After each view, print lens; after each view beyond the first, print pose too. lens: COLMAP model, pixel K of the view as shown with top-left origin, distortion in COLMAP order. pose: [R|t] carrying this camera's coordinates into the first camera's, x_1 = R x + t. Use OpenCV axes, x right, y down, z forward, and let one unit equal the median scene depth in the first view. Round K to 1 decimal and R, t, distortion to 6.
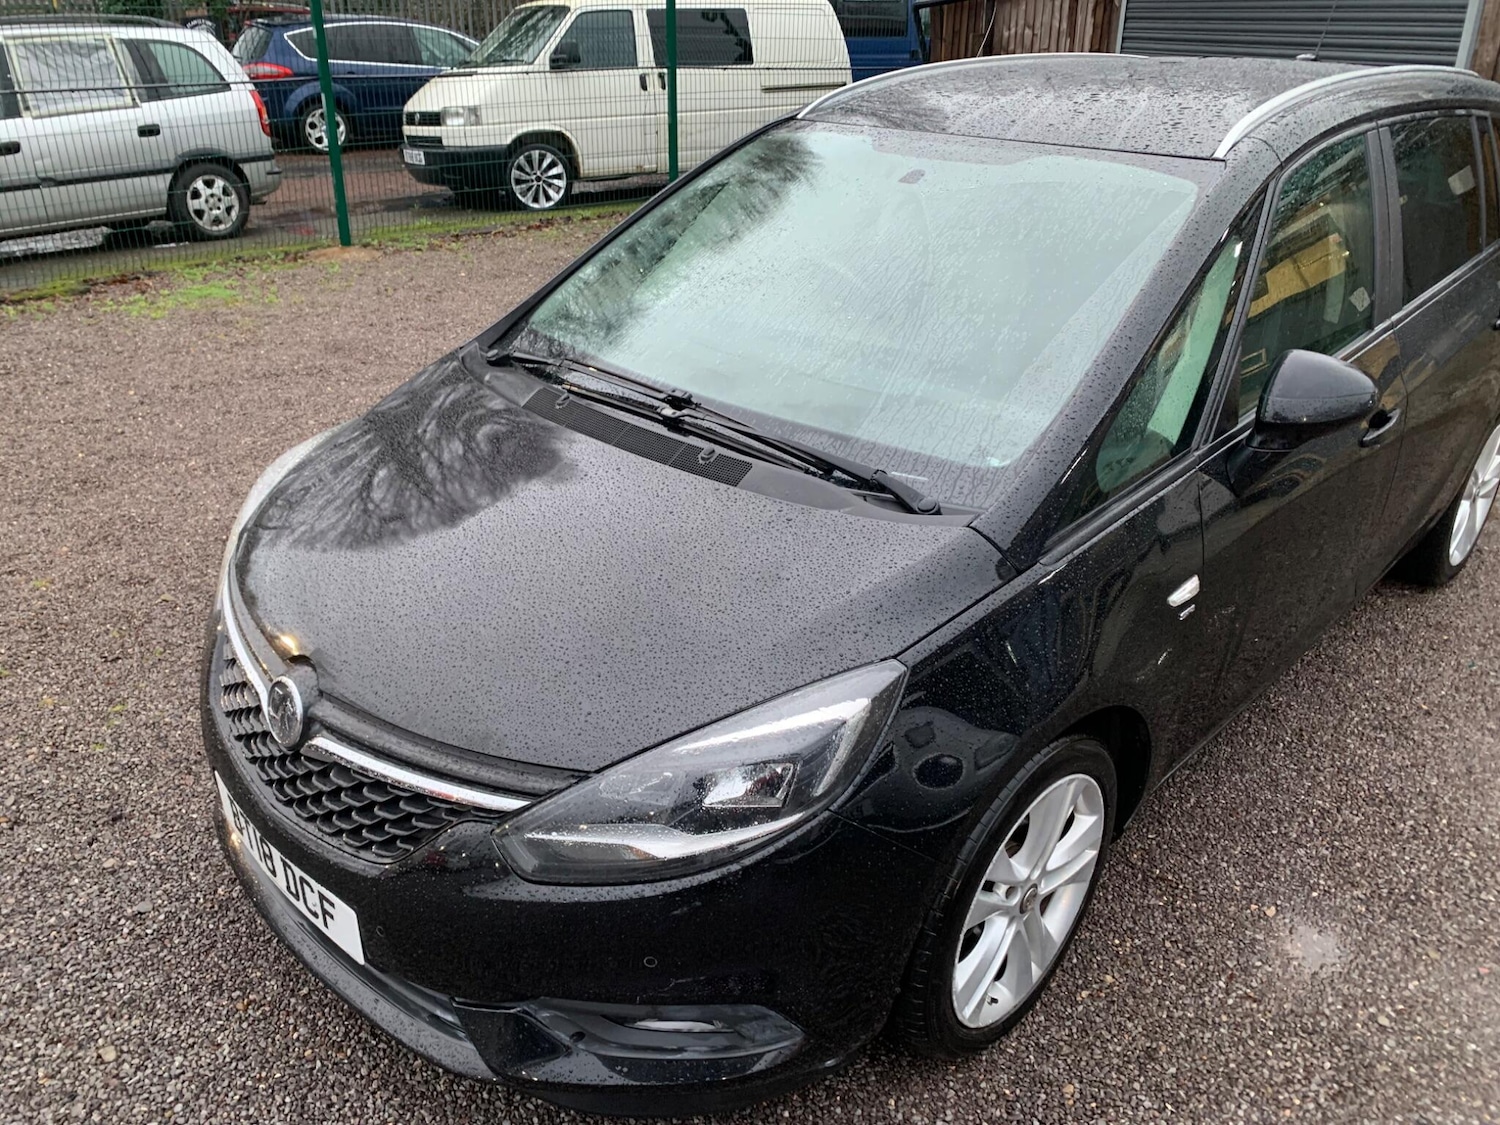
lens RADIAL K [[1154.9, 0, 739.8], [0, 1154.9, 553.3], [0, 0, 1]] dist [0.008370, -0.009154]
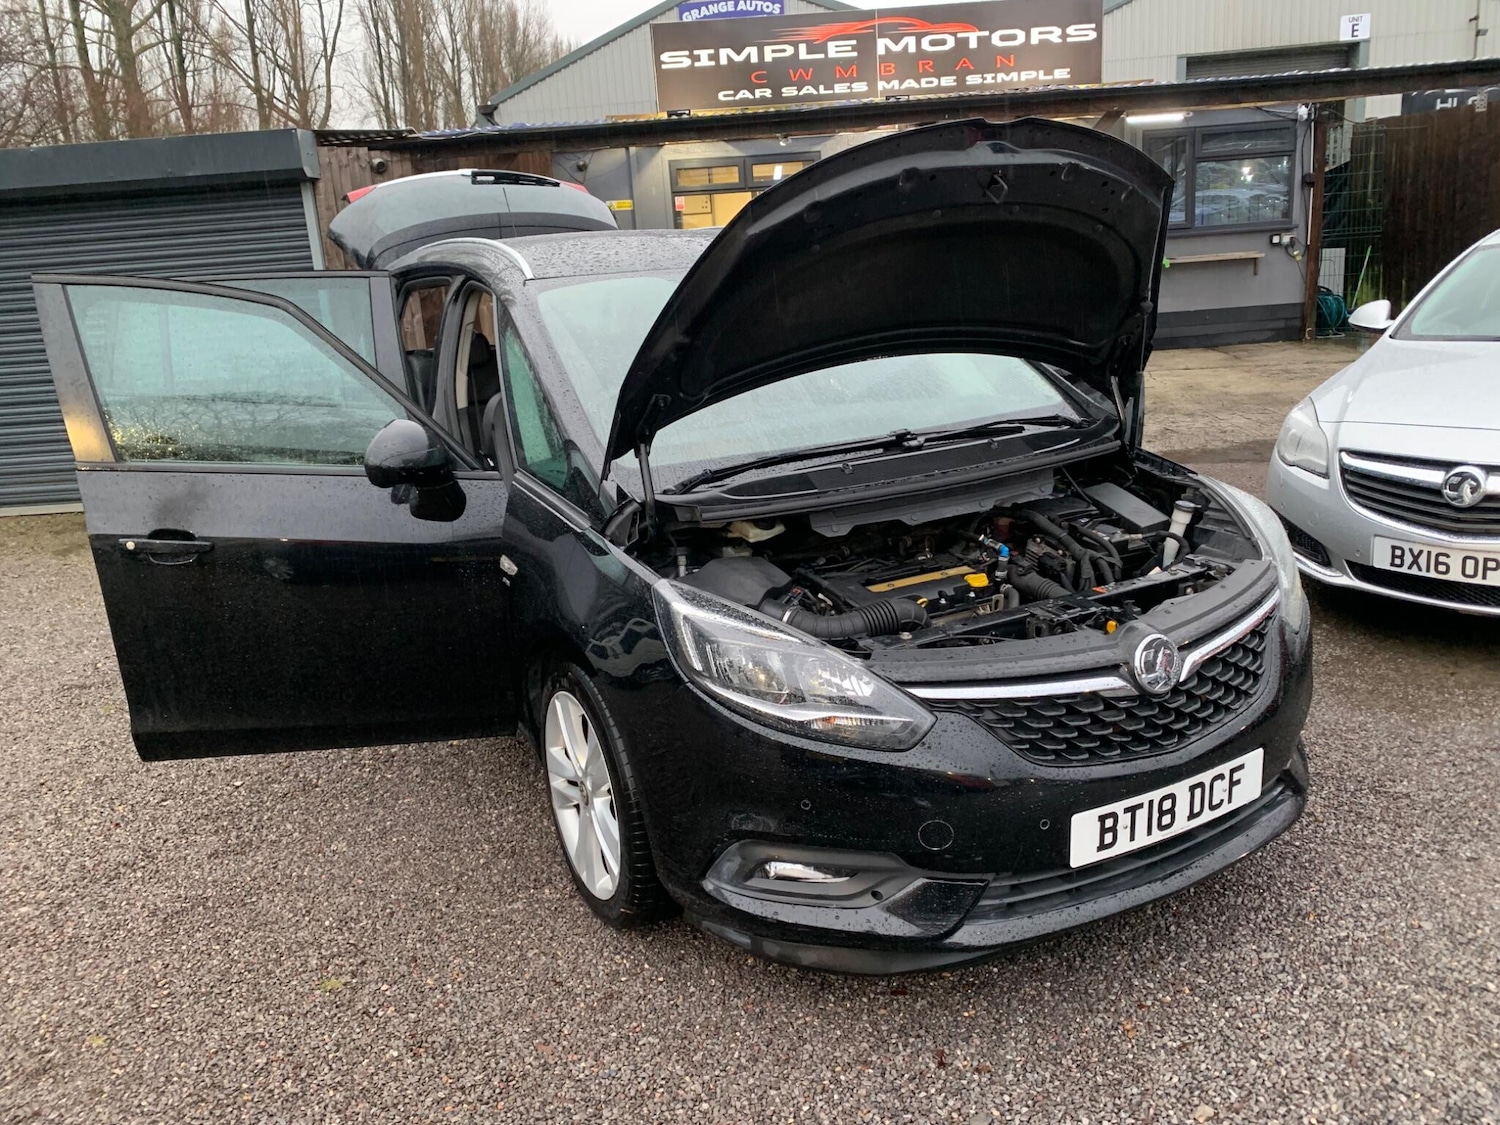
lens RADIAL K [[1154.9, 0, 757.9], [0, 1154.9, 552.5], [0, 0, 1]] dist [0.008370, -0.009154]
pose [[0.288054, -0.271475, 0.918328, -1.332922], [0.466237, 0.877396, 0.113129, -0.245351], [-0.836449, 0.395571, 0.379309, 0.718485]]
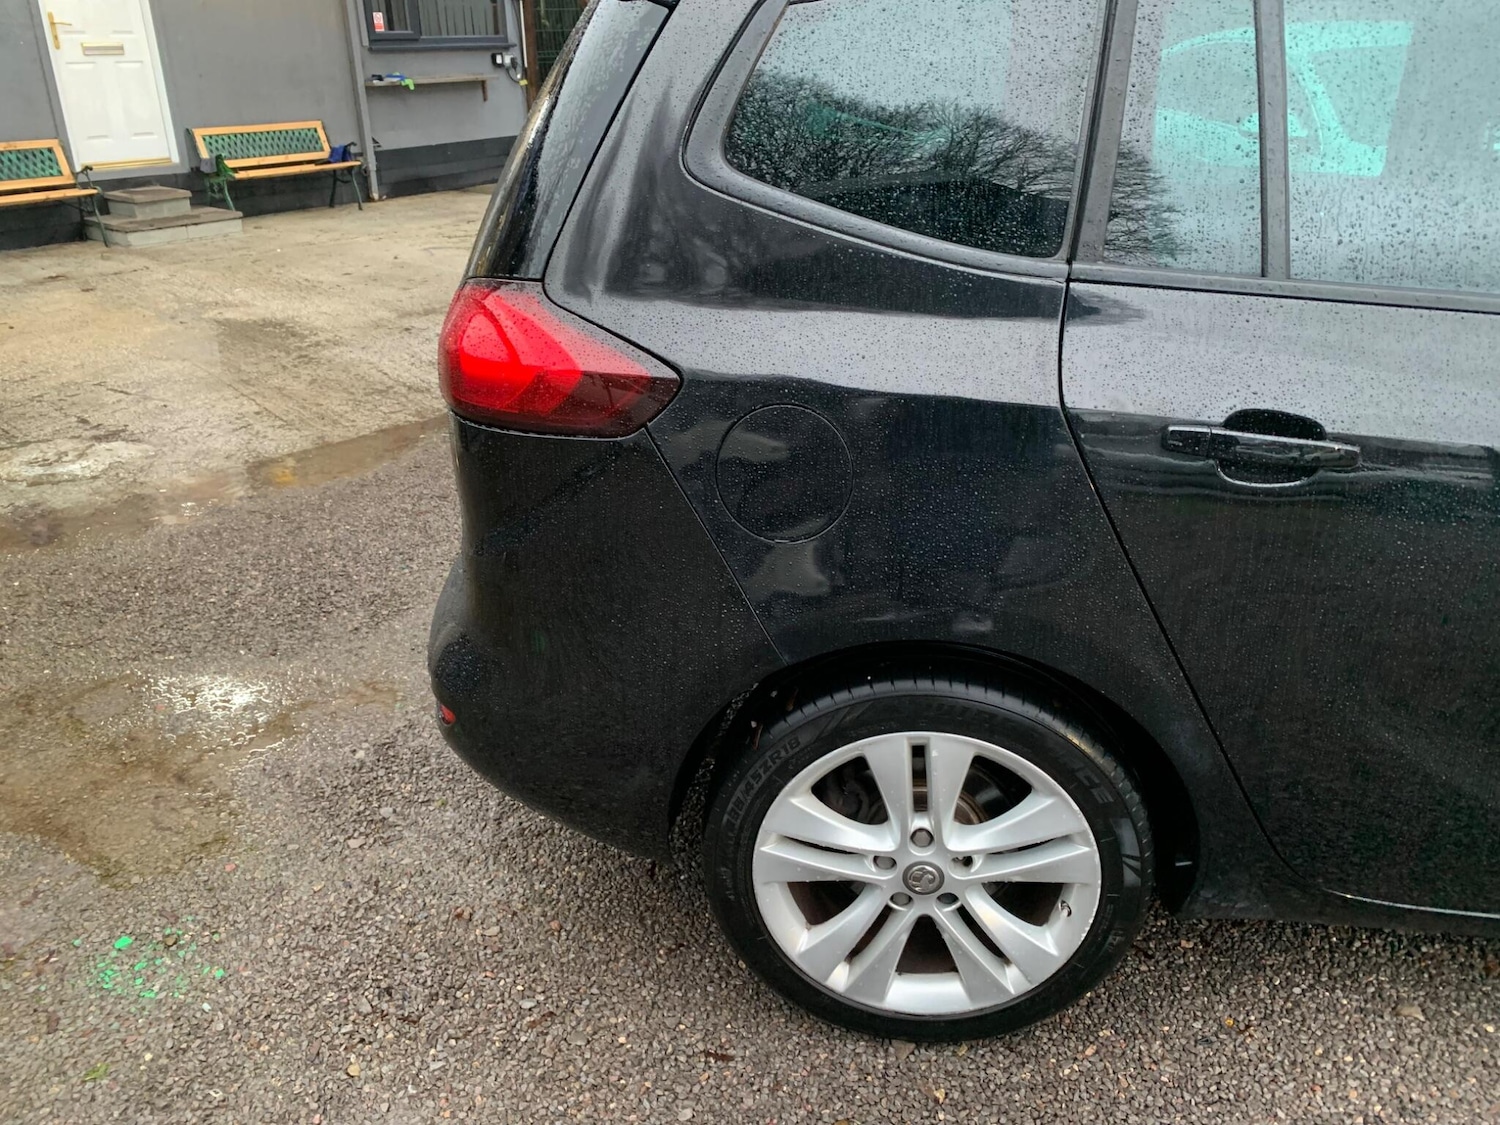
lens RADIAL K [[1154.9, 0, 760.5], [0, 1154.9, 561.9], [0, 0, 1]] dist [0.008370, -0.009154]
pose [[-0.634315, -0.321051, 0.703257, 0.153269], [0.333607, 0.706951, 0.623640, -0.971833], [-0.697388, 0.630196, -0.341325, 2.429594]]
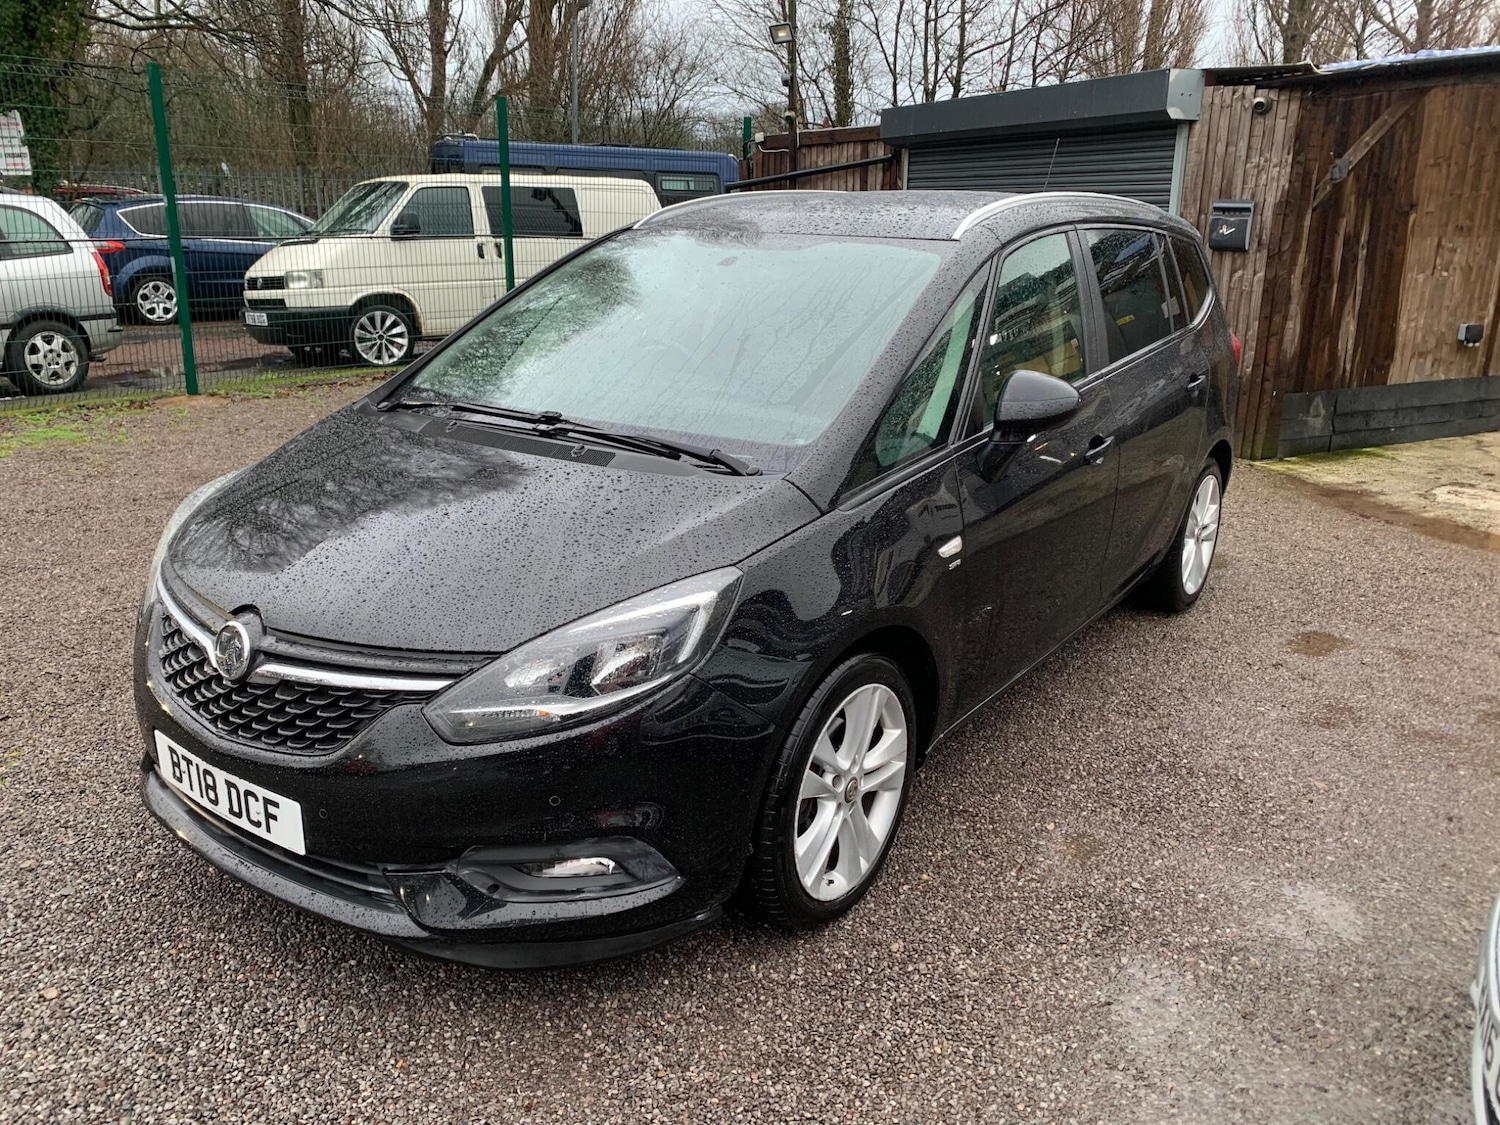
lens RADIAL K [[1154.9, 0, 753.9], [0, 1154.9, 559.9], [0, 0, 1]] dist [0.008370, -0.009154]
pose [[0.987666, -0.038805, 0.151691, -0.031621], [0.060415, 0.988227, -0.140561, 0.207589], [-0.144450, 0.147992, 0.978383, -0.224952]]
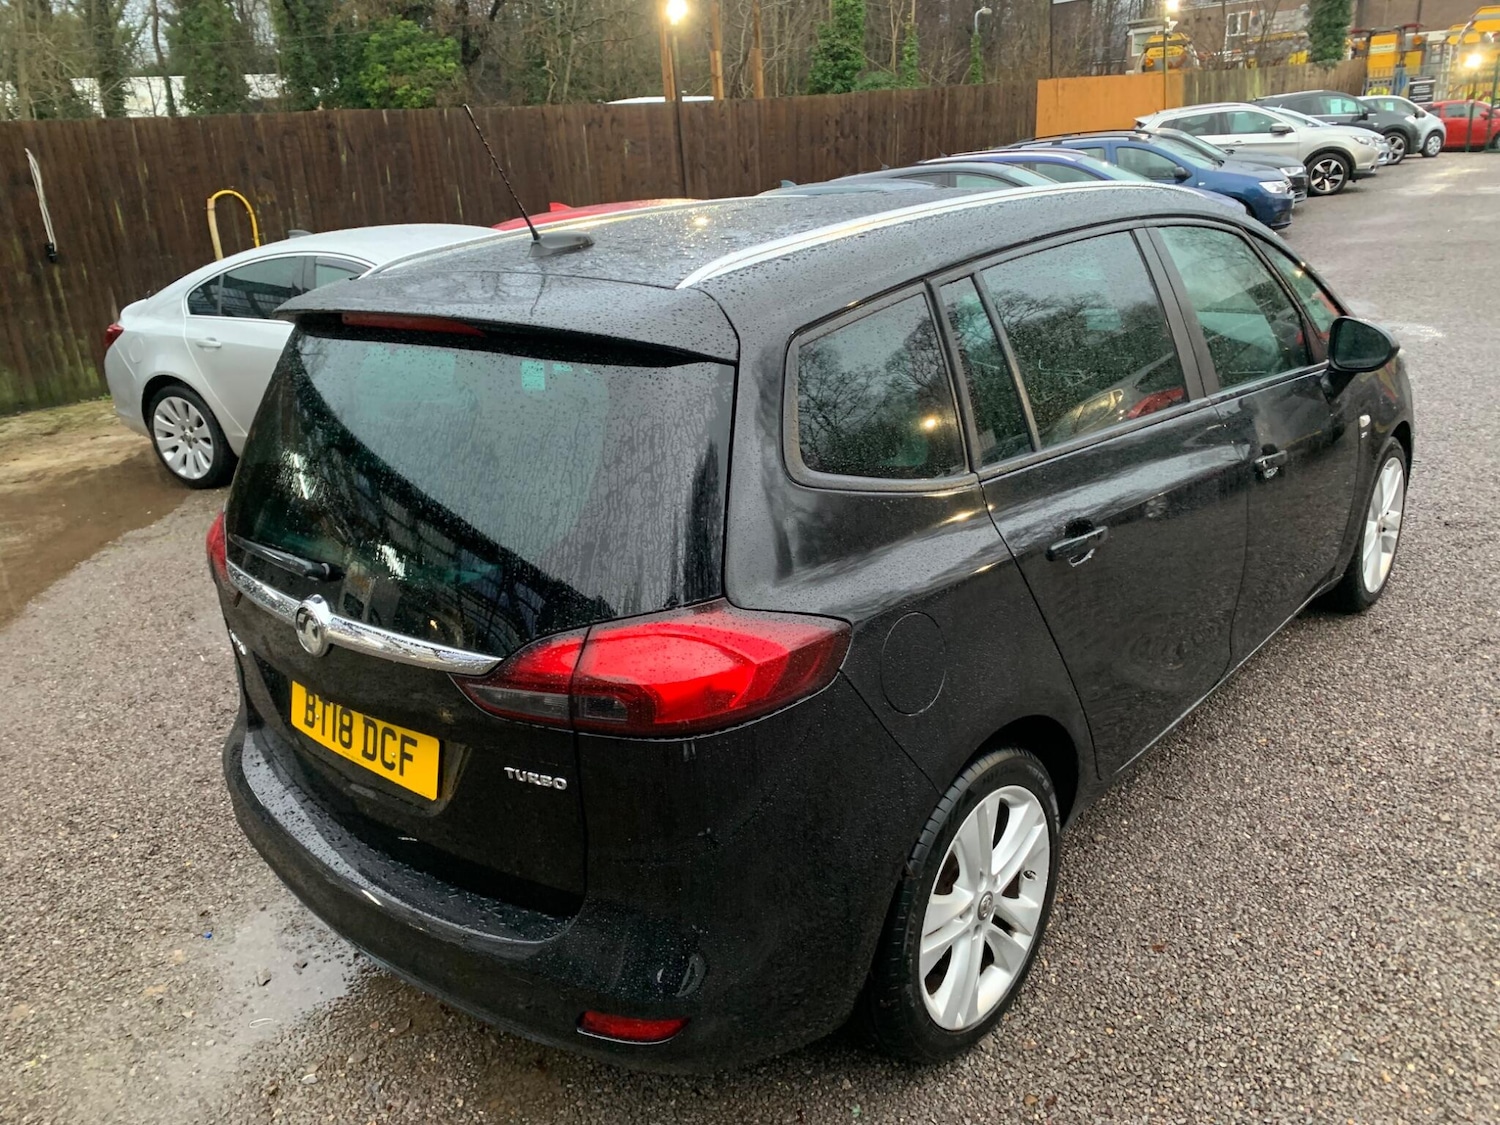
lens RADIAL K [[1154.9, 0, 761.5], [0, 1154.9, 564.3], [0, 0, 1]] dist [0.008370, -0.009154]
pose [[-0.995578, 0.081417, -0.046859, 0.775917], [0.024614, 0.707491, 0.706294, -1.282408], [0.090657, 0.702017, -0.706367, 2.731516]]
